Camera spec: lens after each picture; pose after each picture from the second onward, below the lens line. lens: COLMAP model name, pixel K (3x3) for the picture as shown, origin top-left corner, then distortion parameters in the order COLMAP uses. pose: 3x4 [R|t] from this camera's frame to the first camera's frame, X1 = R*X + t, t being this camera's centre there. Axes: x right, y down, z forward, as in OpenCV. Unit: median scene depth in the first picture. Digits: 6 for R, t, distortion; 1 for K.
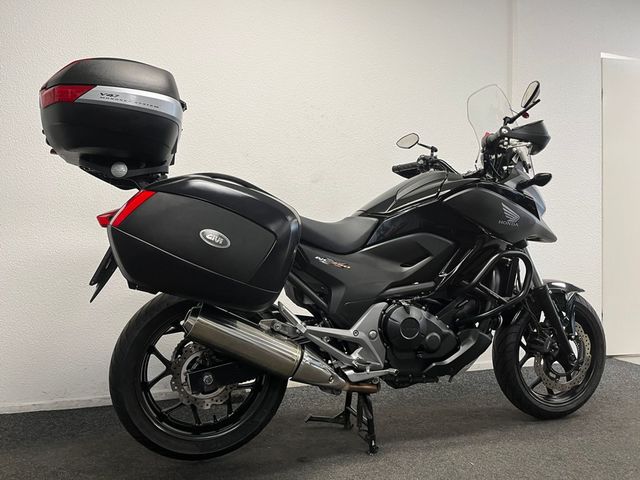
lens RADIAL K [[475.7, 0, 320.0], [0, 475.7, 240.0], [0, 0, 1]] dist [0.040573, -0.001284]
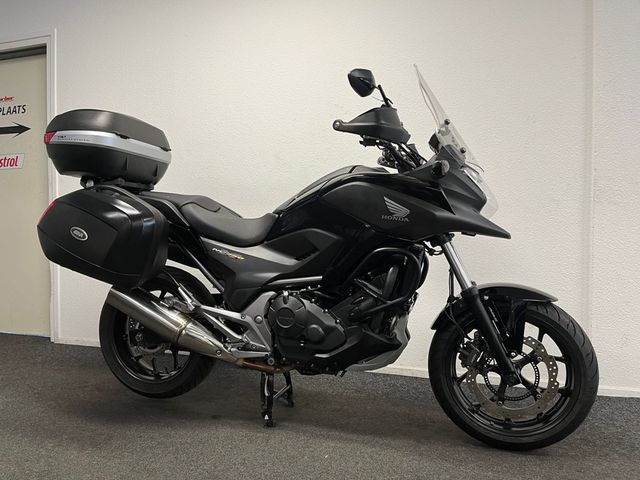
lens RADIAL K [[485.5, 0, 320.0], [0, 485.5, 240.0], [0, 0, 1]] dist [0.047147, -0.003095]
pose [[0.817976, 0.015599, -0.575040, 0.850470], [-0.002470, 0.999718, 0.023606, -0.014763], [0.575246, -0.017889, 0.817785, 0.147950]]
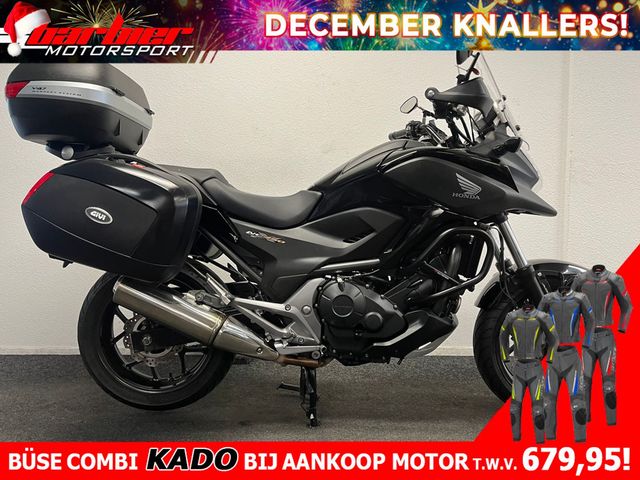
lens RADIAL K [[485.5, 0, 320.0], [0, 485.5, 240.0], [0, 0, 1]] dist [0.047147, -0.003095]
pose [[0.951467, 0.019127, -0.307156, 0.431597], [0.001713, 0.997722, 0.067434, -0.015391], [0.307746, -0.064687, 0.949267, 0.051708]]
